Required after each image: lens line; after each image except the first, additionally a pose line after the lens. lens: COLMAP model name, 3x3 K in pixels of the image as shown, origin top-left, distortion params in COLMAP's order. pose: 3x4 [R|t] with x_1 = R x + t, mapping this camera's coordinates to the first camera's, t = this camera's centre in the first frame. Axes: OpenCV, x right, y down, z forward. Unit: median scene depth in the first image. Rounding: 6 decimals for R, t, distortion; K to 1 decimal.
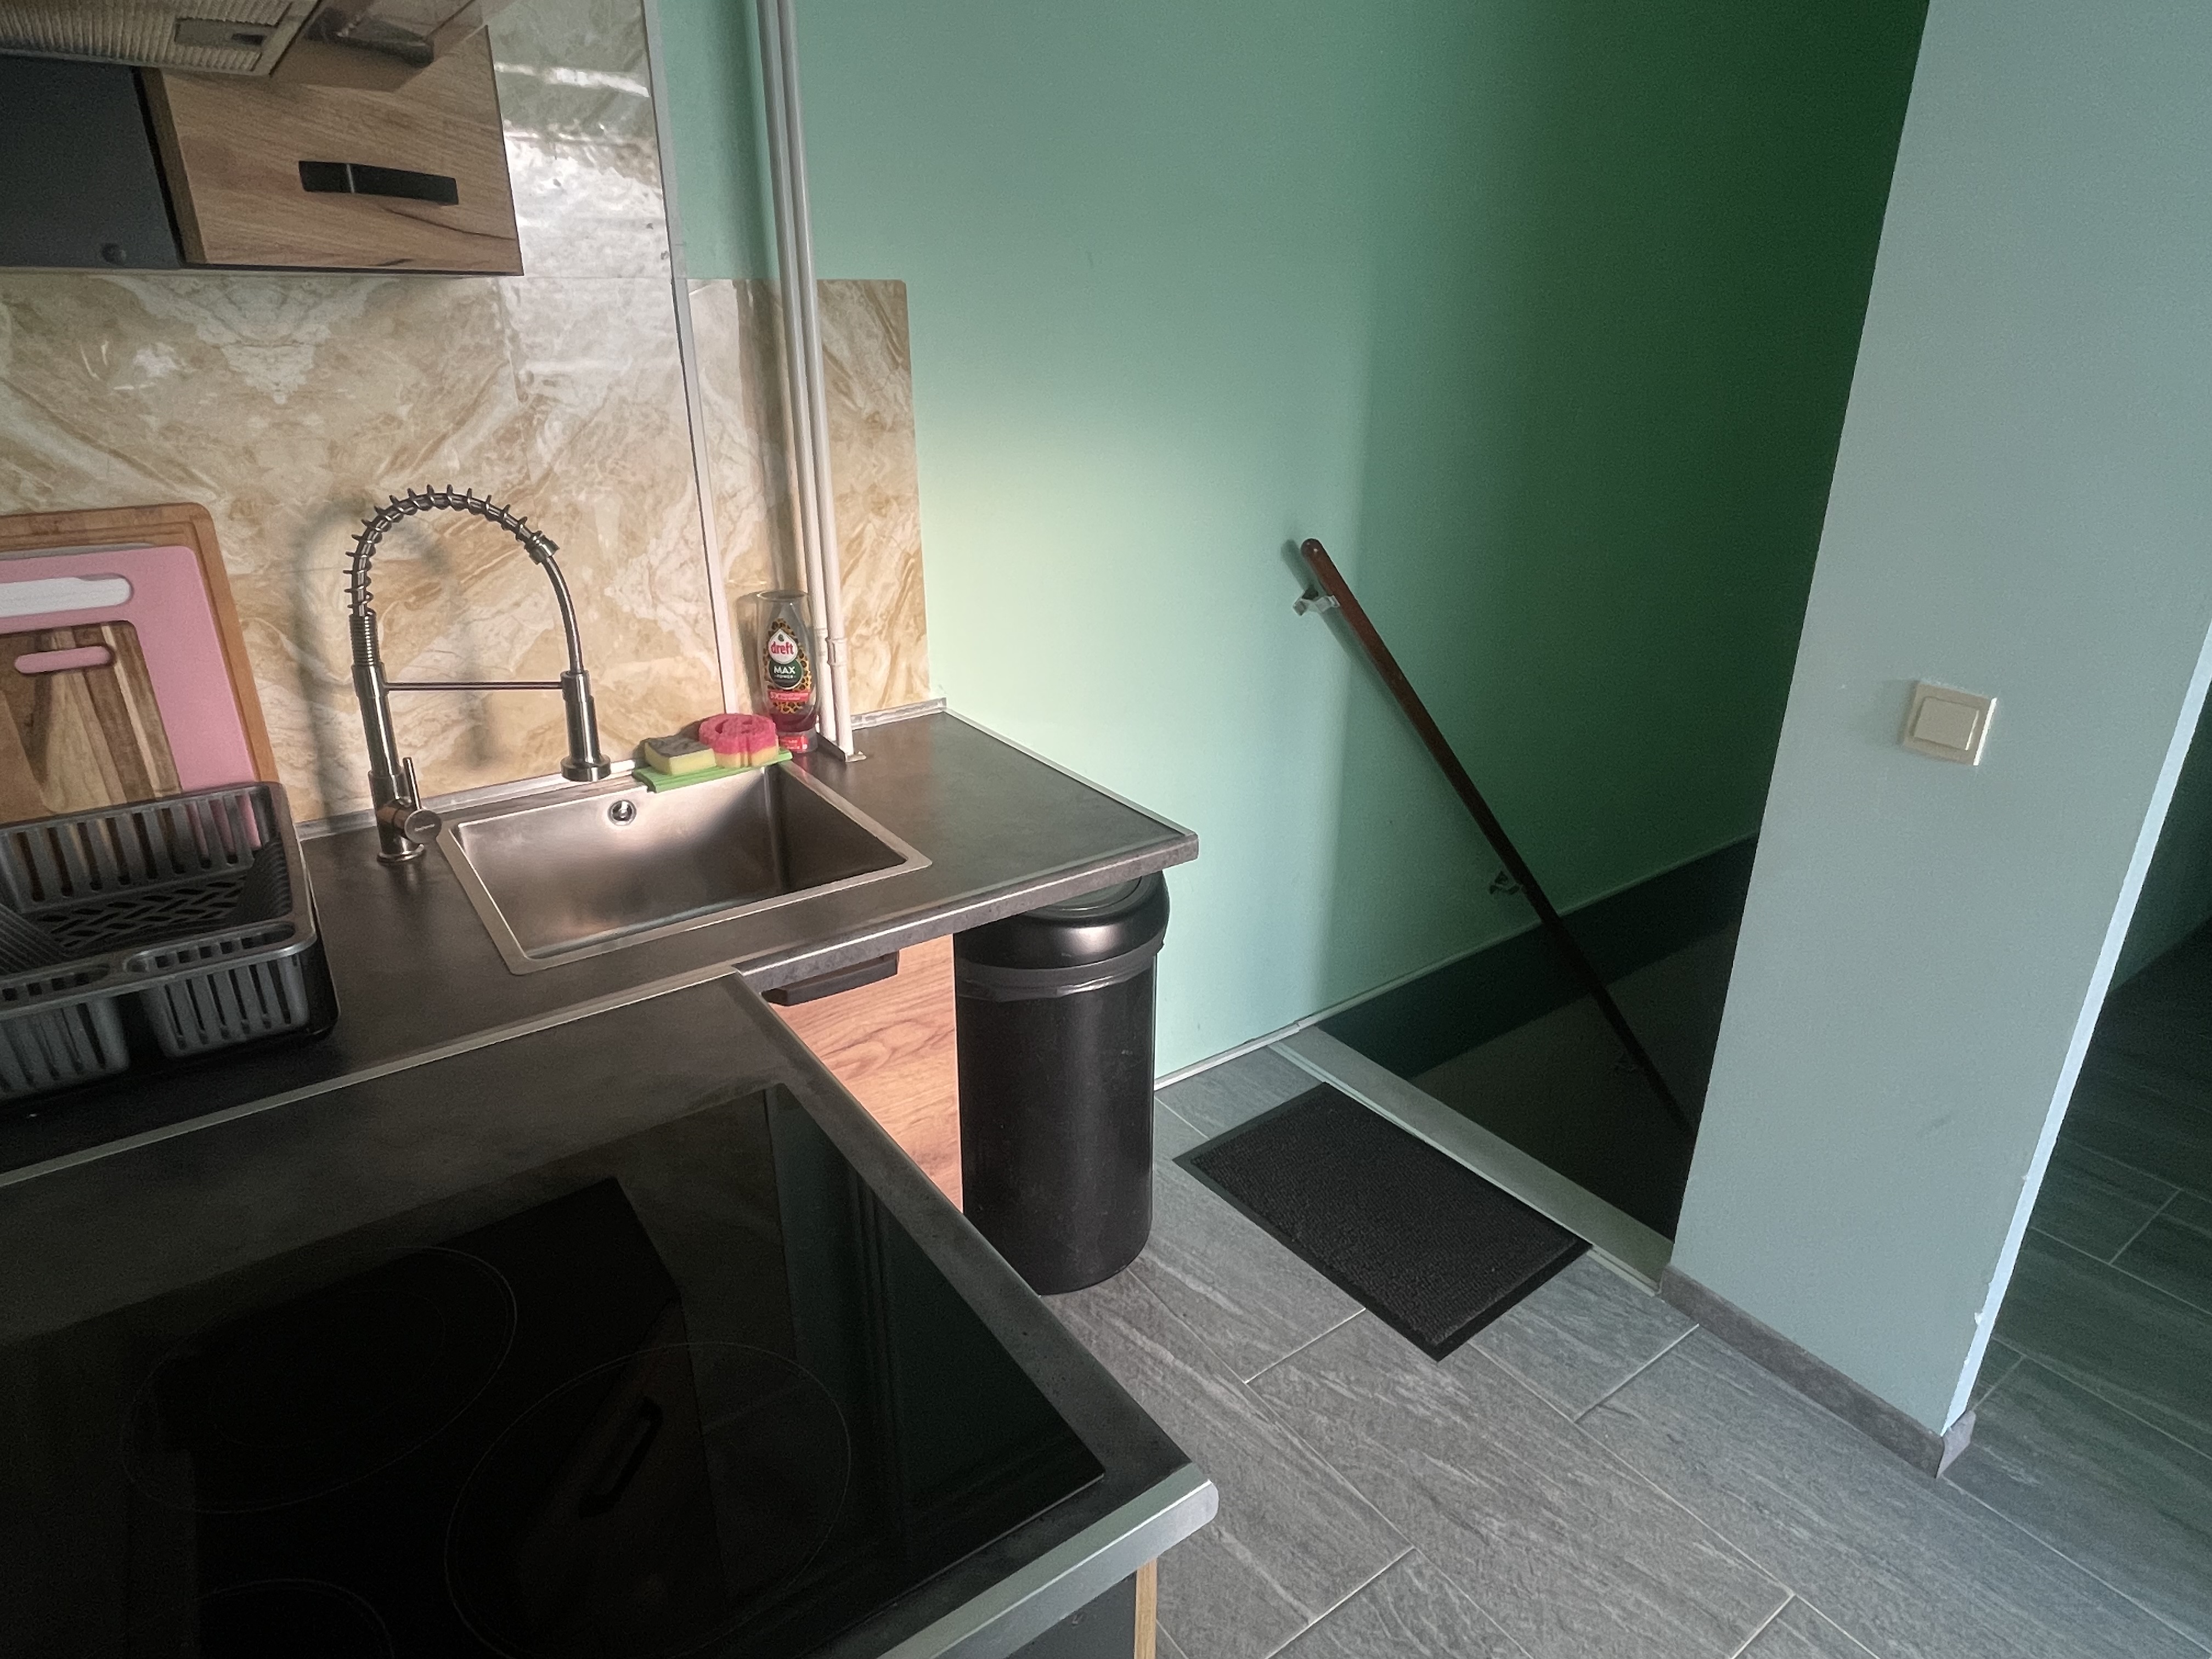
lens RADIAL K [[1271.9, 0, 1112.9], [0, 1271.9, 828.8], [0, 0, 1]] dist [-0.000826, -0.000217]
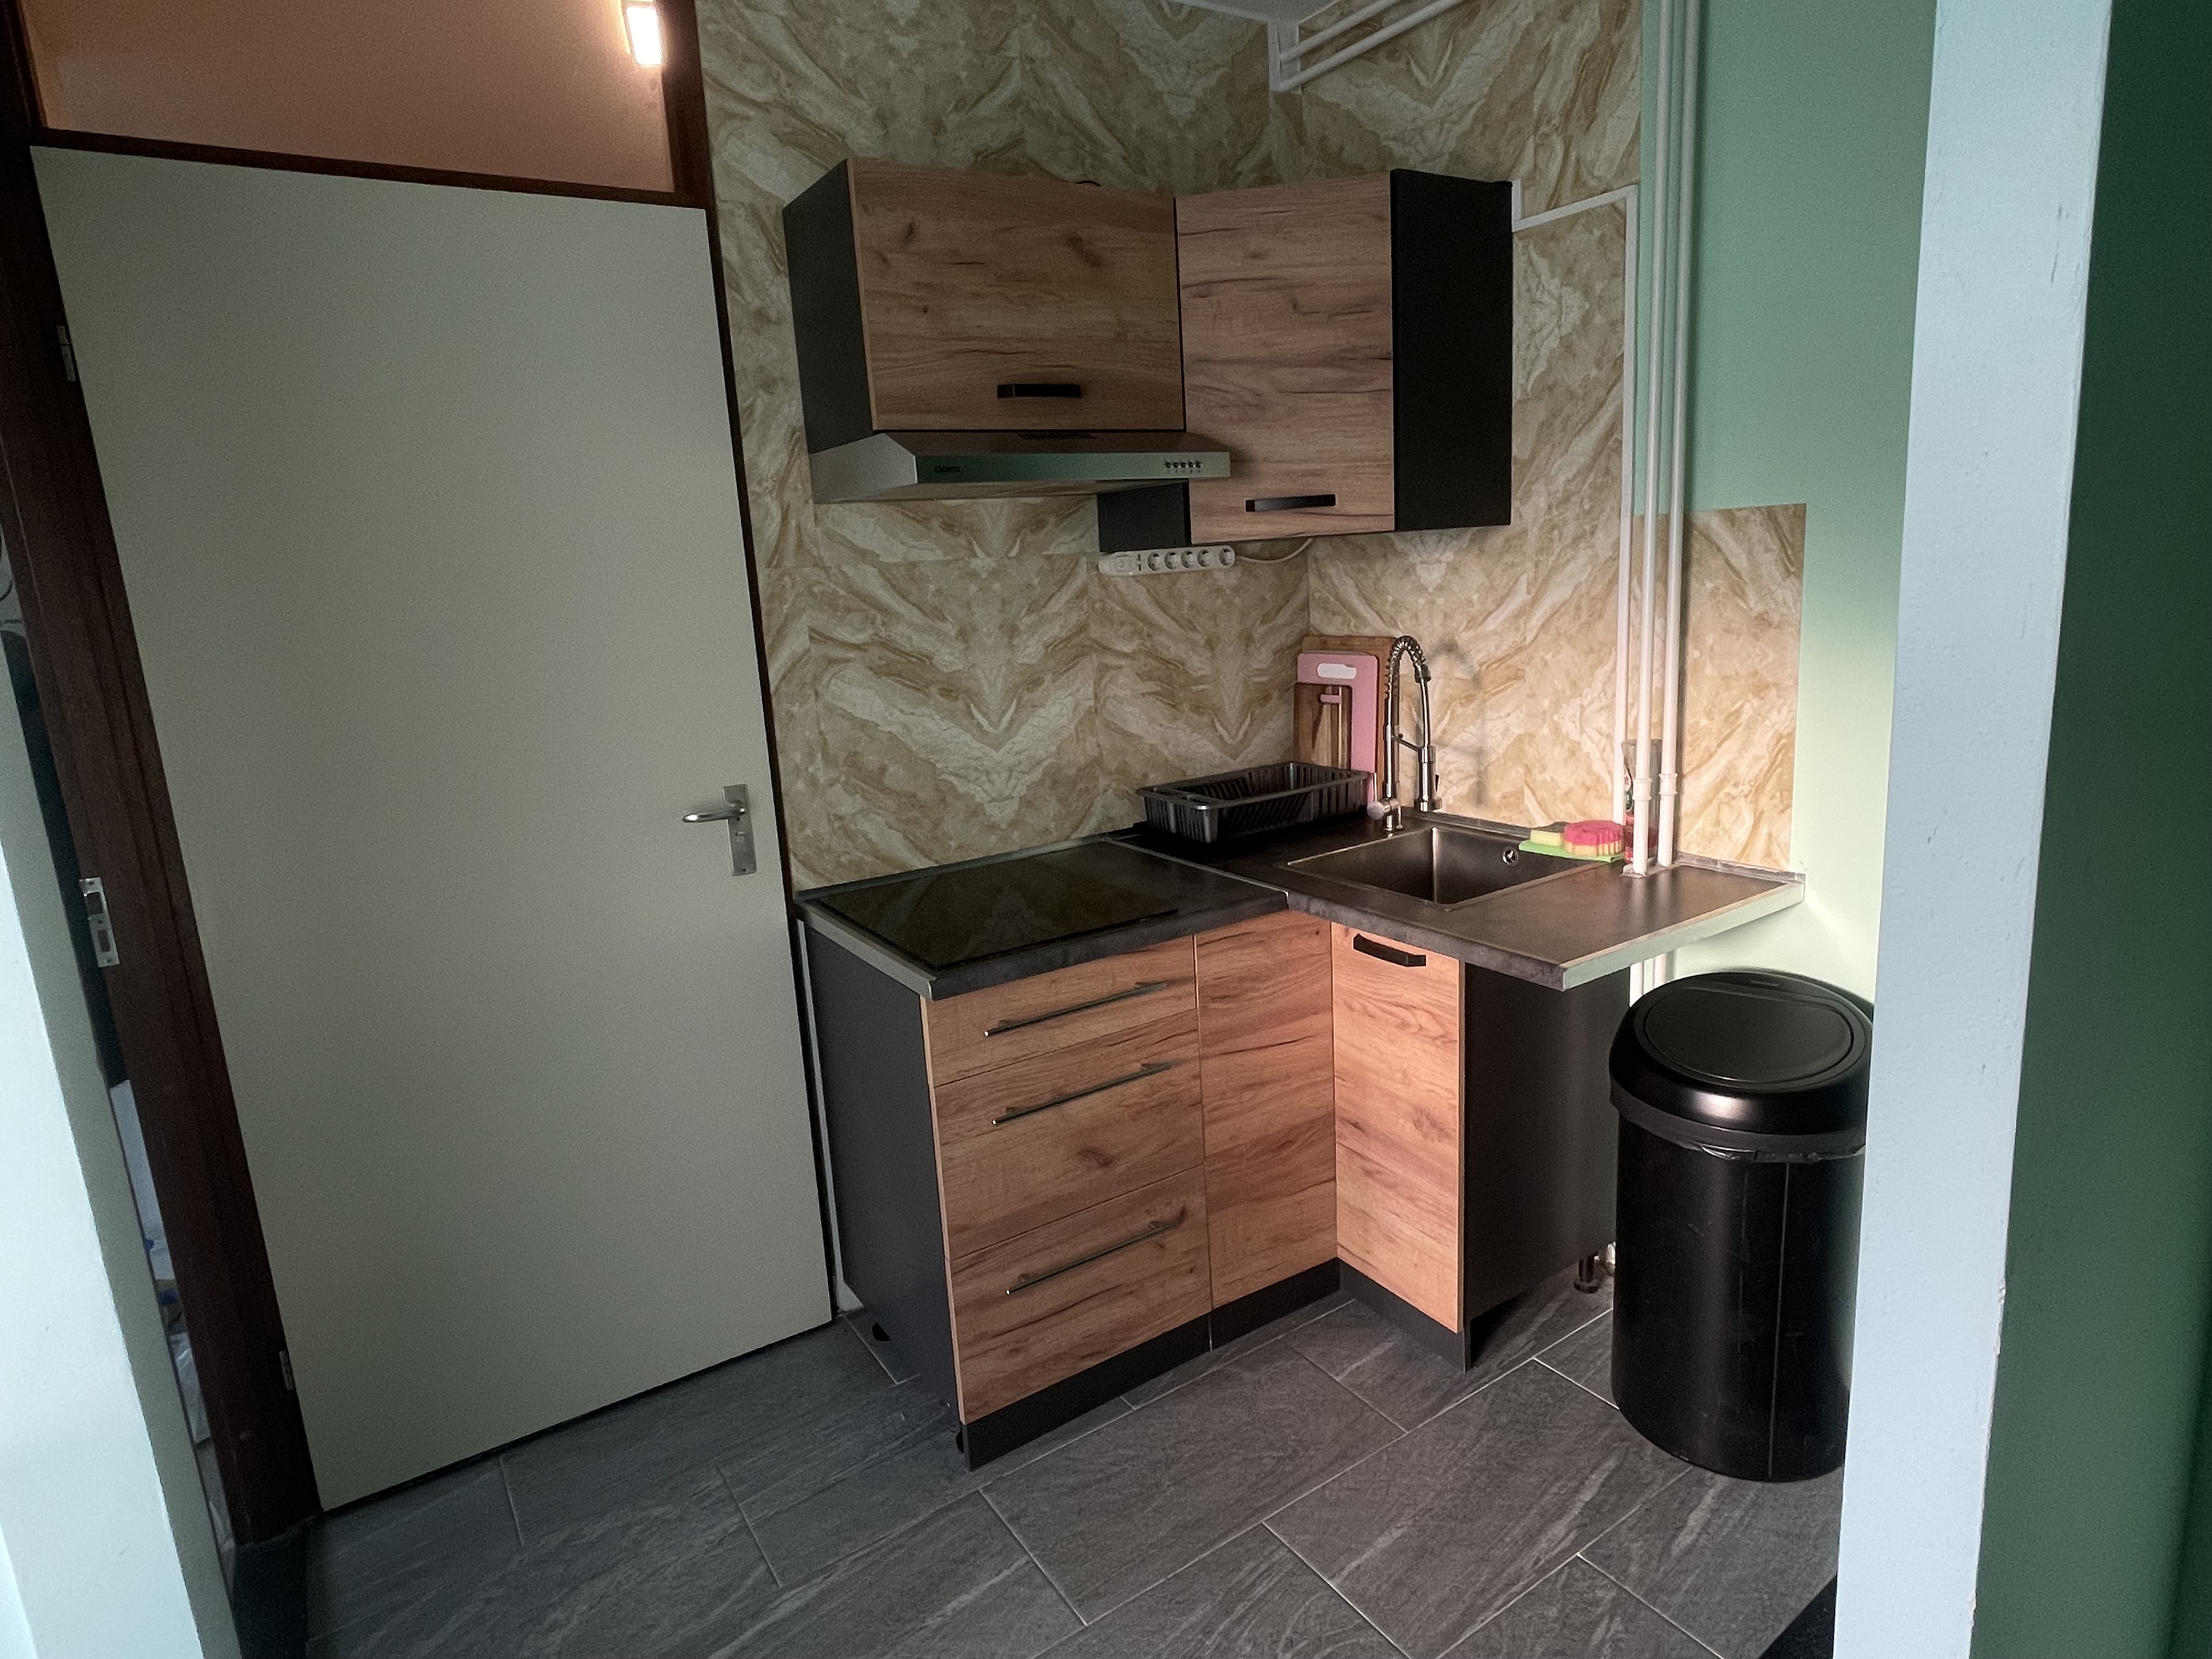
lens RADIAL K [[1271.9, 0, 1109.6], [0, 1271.9, 827.9], [0, 0, 1]] dist [-0.000826, -0.000217]
pose [[-0.037605, 0.208050, -0.977395, 1.059913], [-0.327911, 0.921359, 0.208738, -0.195439], [0.943960, 0.328348, 0.033574, 0.466011]]
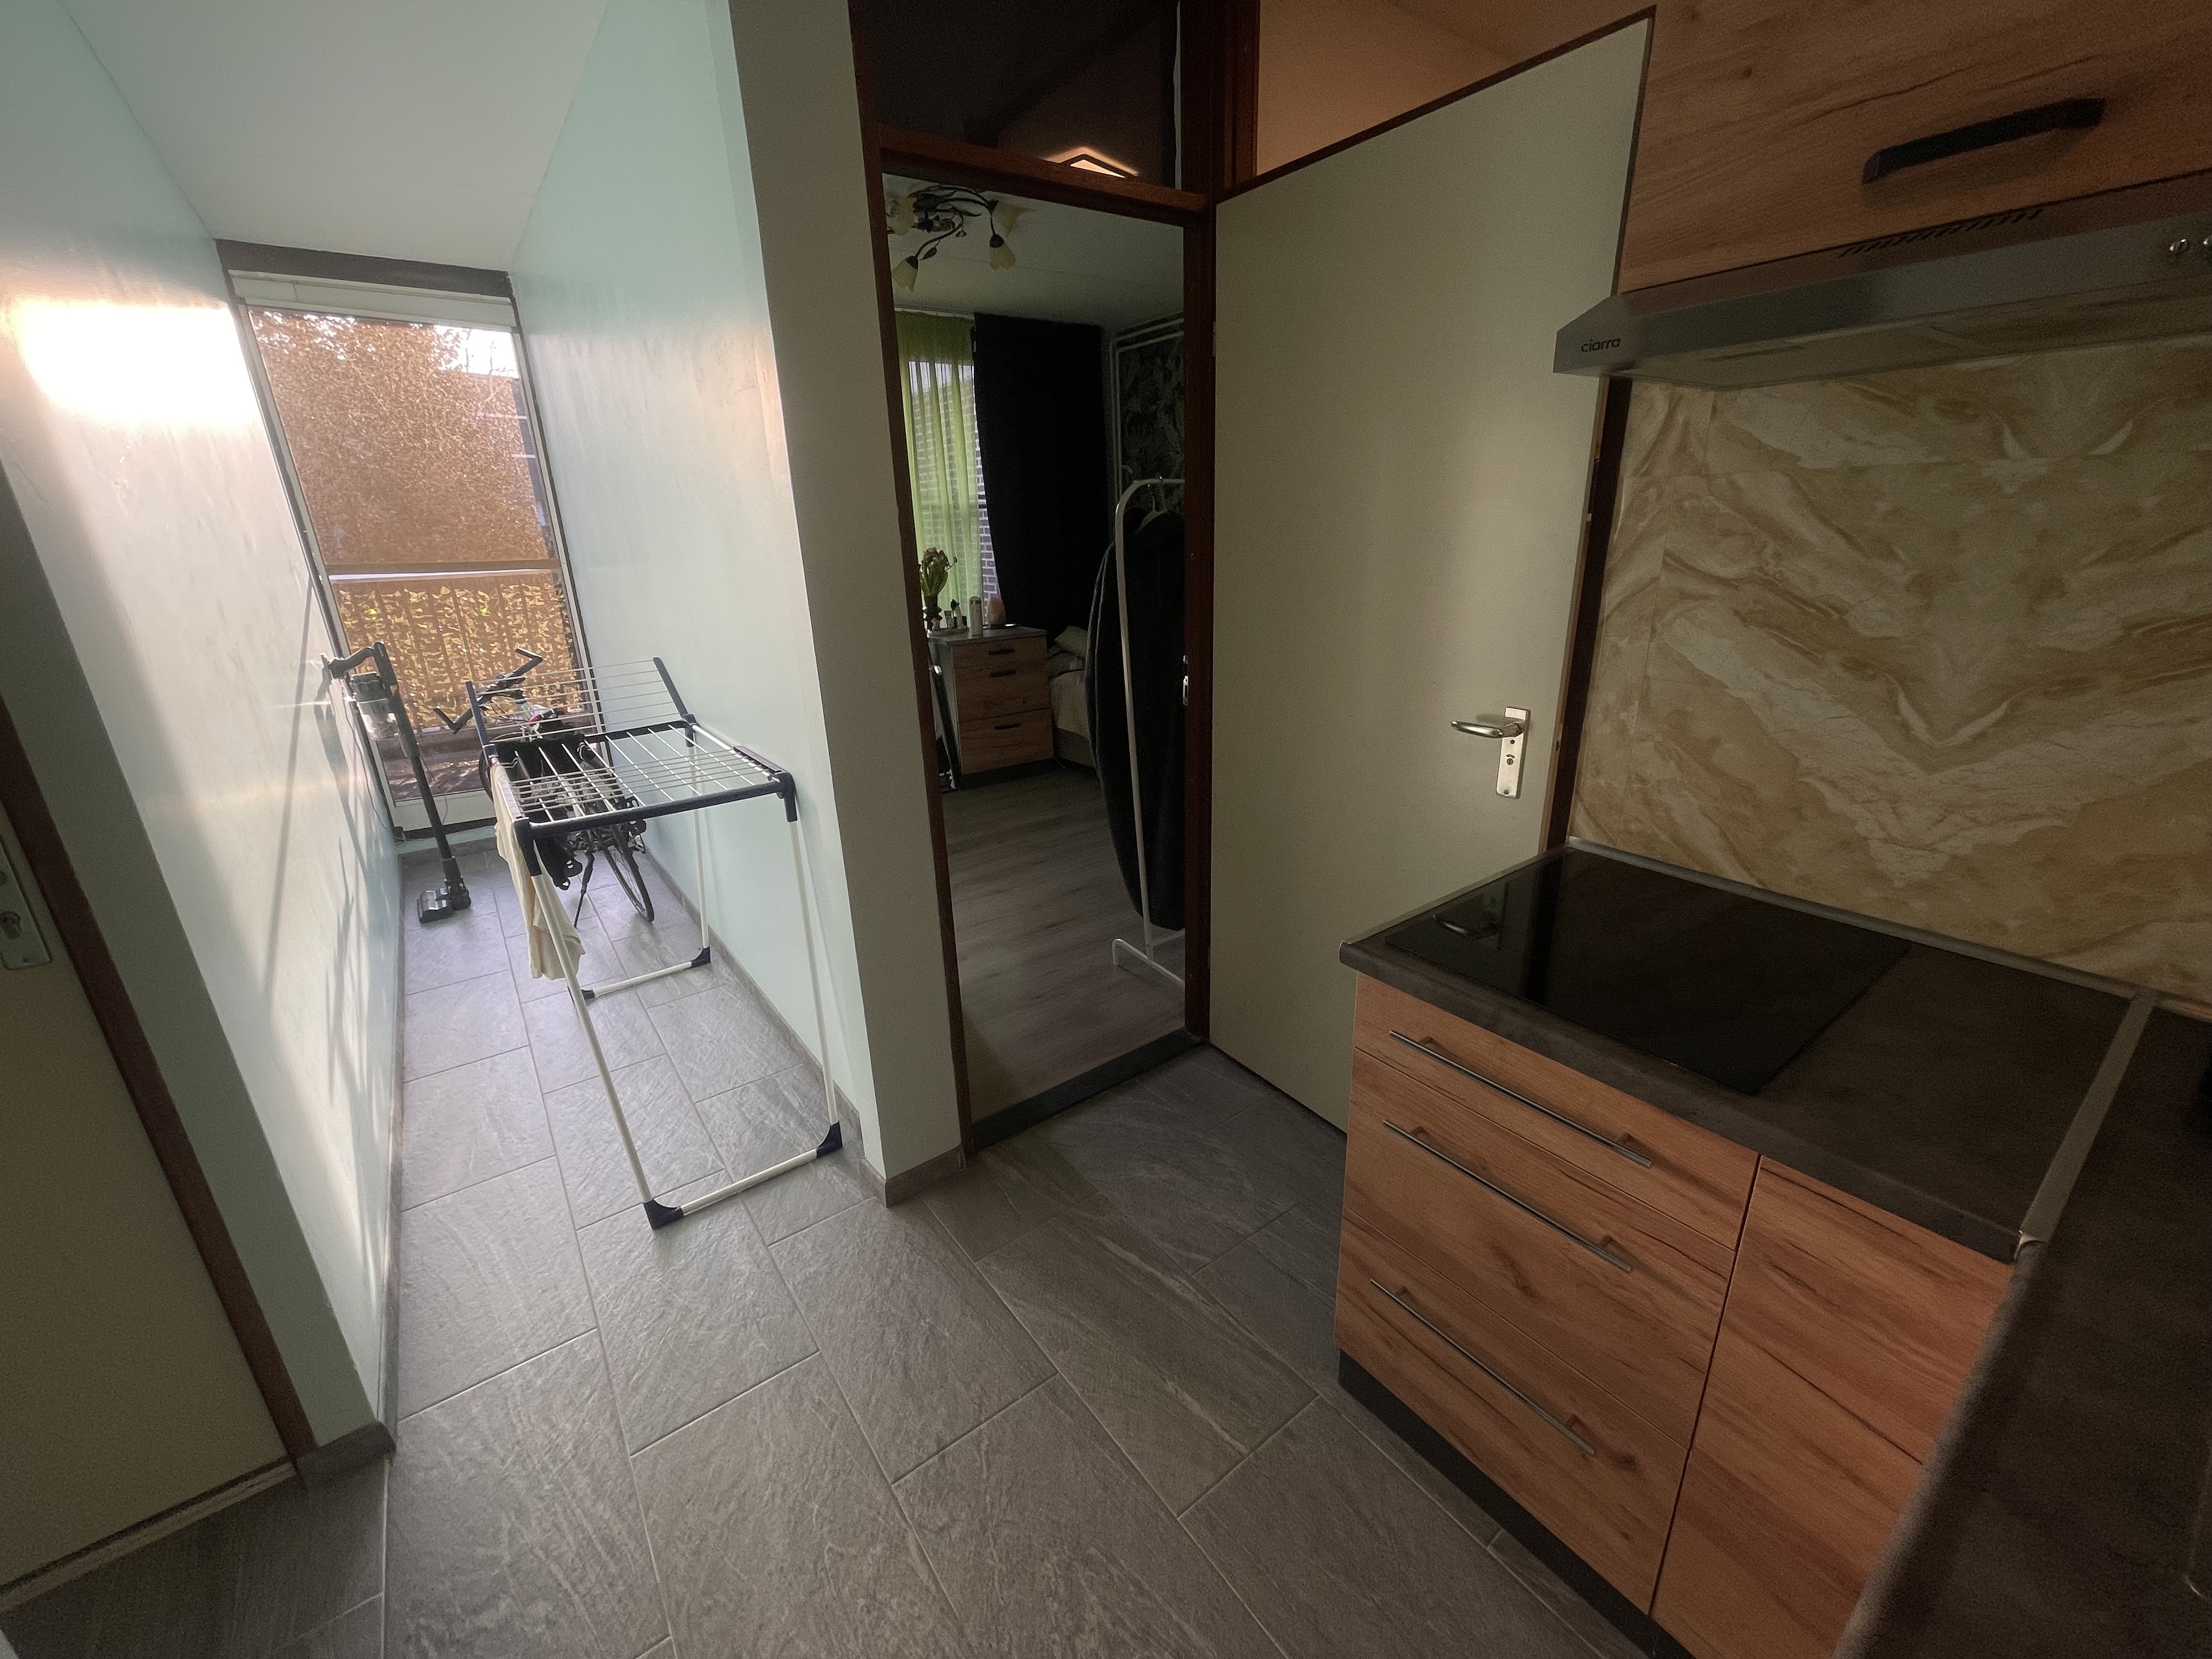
lens RADIAL K [[900.3, 0, 1093.2], [0, 900.3, 822.2], [0, 0, 1]] dist [-0.000917, 0.000289]
pose [[-0.999316, 0.034309, 0.013806, 0.215949], [0.034878, 0.750142, 0.660357, -0.369014], [0.012300, 0.660386, -0.750825, 0.891076]]
